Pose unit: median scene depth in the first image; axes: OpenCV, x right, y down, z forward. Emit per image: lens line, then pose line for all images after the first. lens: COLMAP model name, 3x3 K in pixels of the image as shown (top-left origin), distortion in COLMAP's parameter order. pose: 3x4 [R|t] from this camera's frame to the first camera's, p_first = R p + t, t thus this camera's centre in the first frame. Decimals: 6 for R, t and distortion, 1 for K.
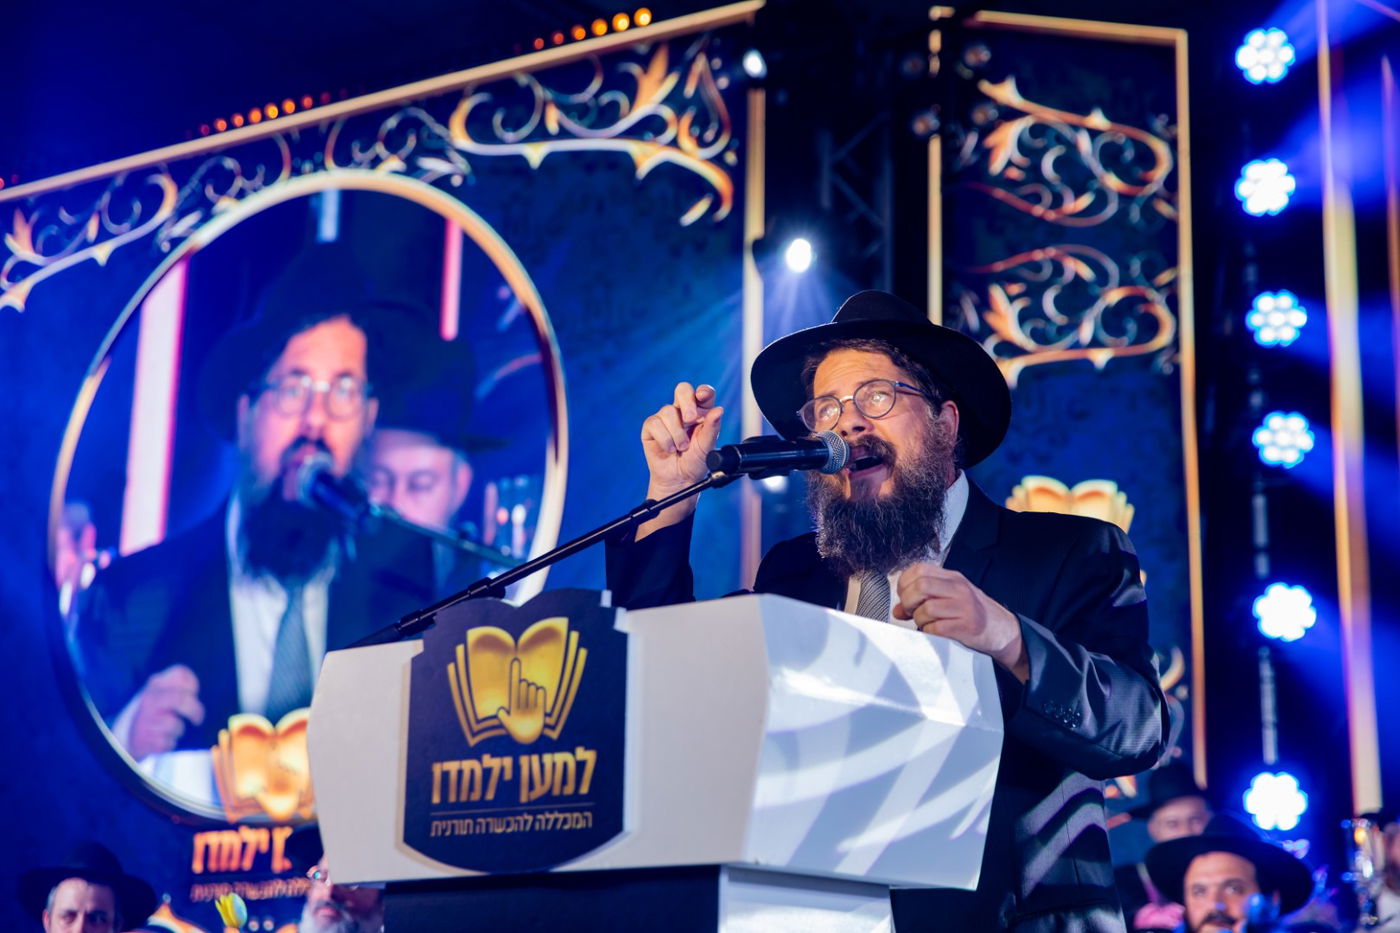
lens RADIAL K [[2542.2, 0, 660.3], [0, 2542.2, 451.4], [0, 0, 1]] dist [0.151976, 0.000000]
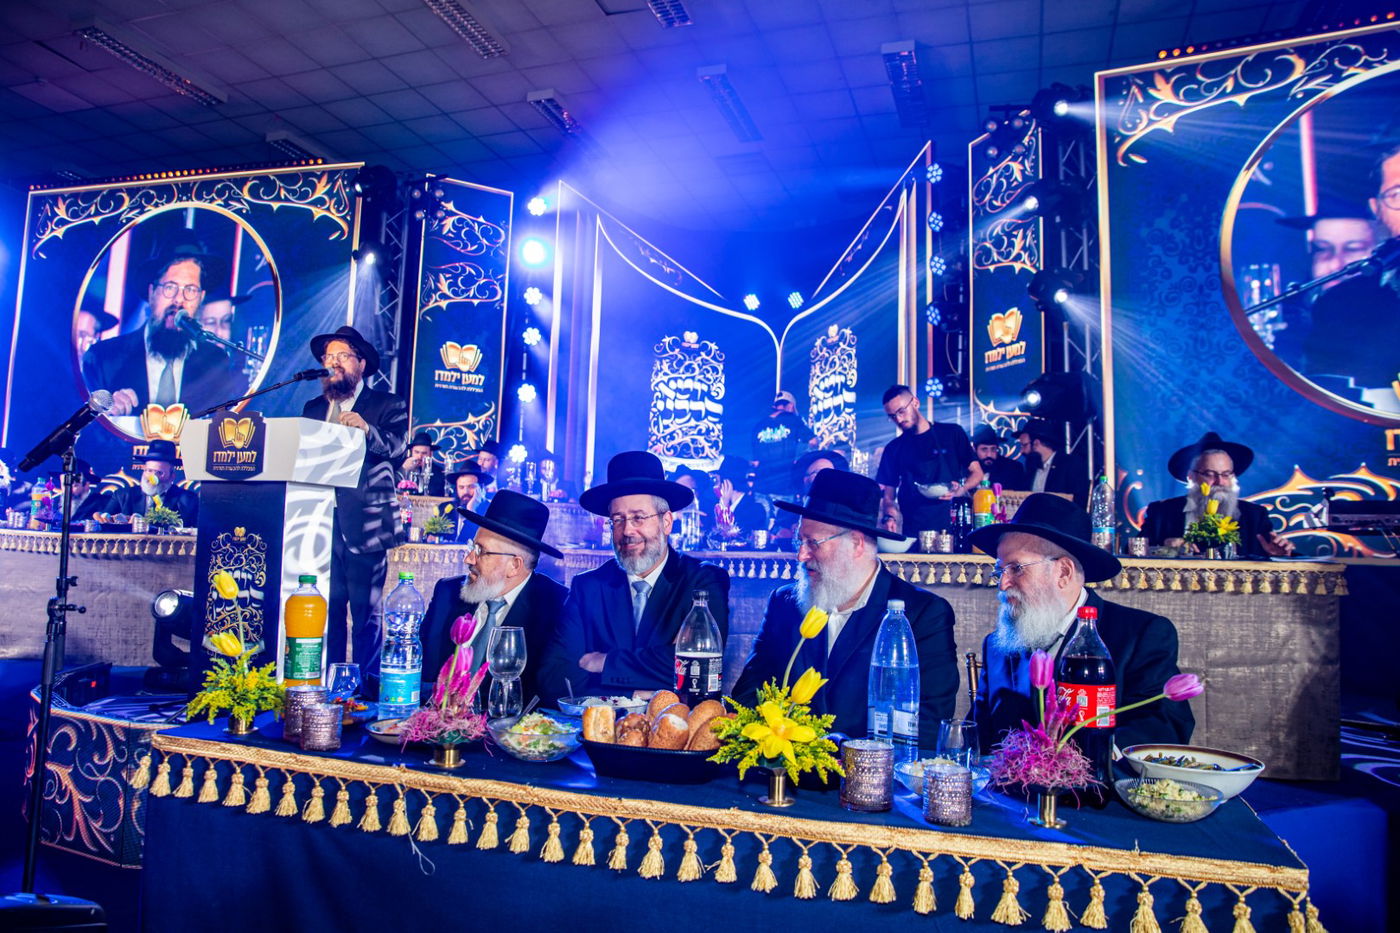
lens RADIAL K [[1002.1, 0, 701.0], [0, 1002.1, 463.9], [0, 0, 1]] dist [-0.065611, 0.027931]
pose [[0.936180, 0.046779, 0.348394, 0.024813], [-0.101690, 0.984769, 0.141031, -0.044178], [-0.336490, -0.167458, 0.926678, -0.197003]]
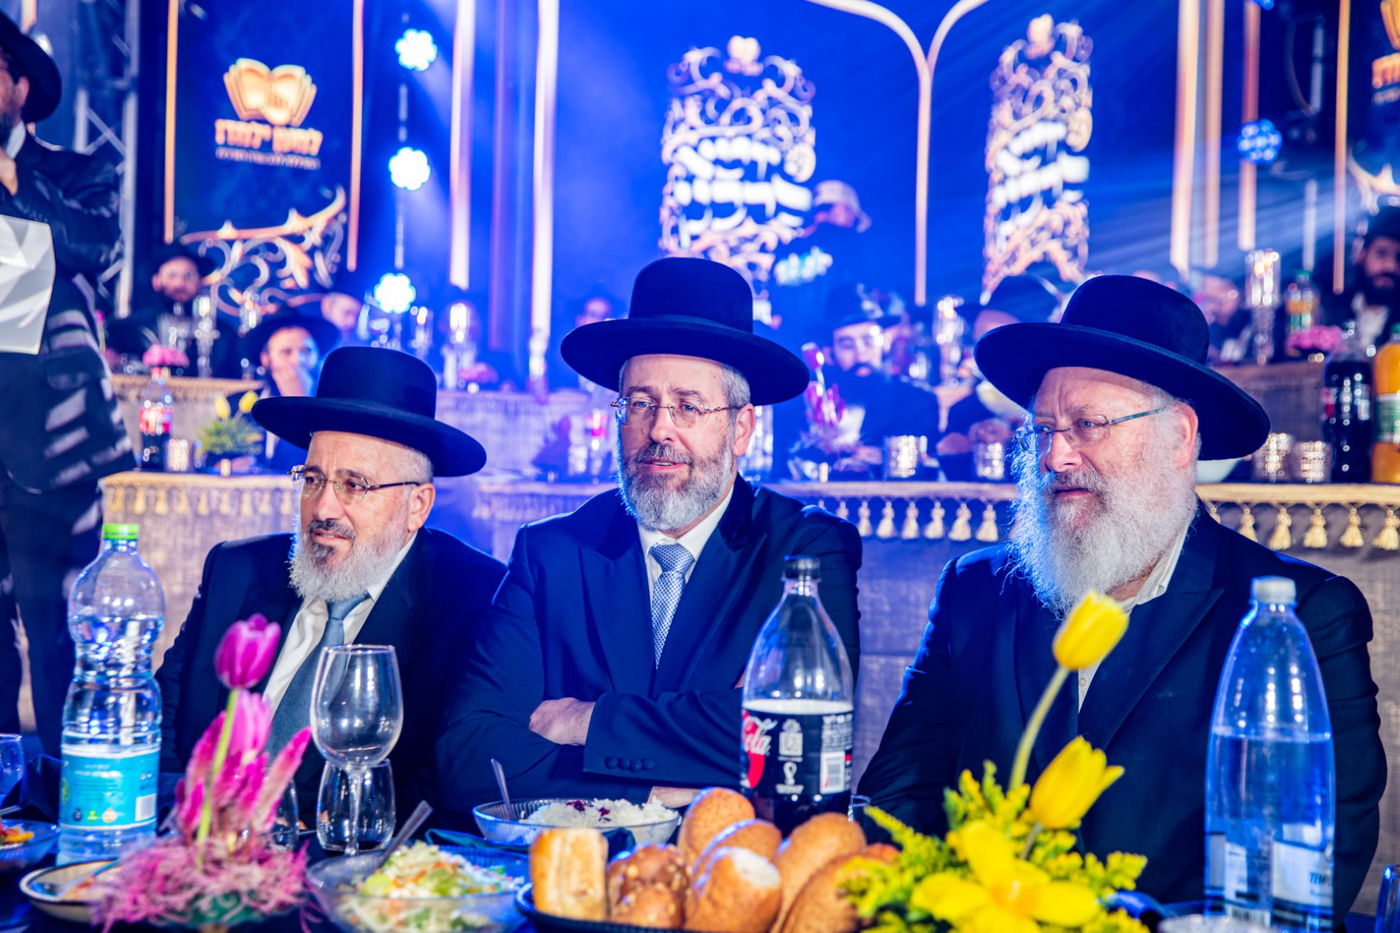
lens RADIAL K [[1973.0, 0, 707.7], [0, 1973.0, 456.9], [0, 0, 1]] dist [0.166789, 0.000000]
pose [[0.945605, 0.015987, 0.324924, 0.032675], [-0.089016, 0.973389, 0.211165, -0.034576], [-0.312902, -0.228602, 0.921864, -0.167755]]
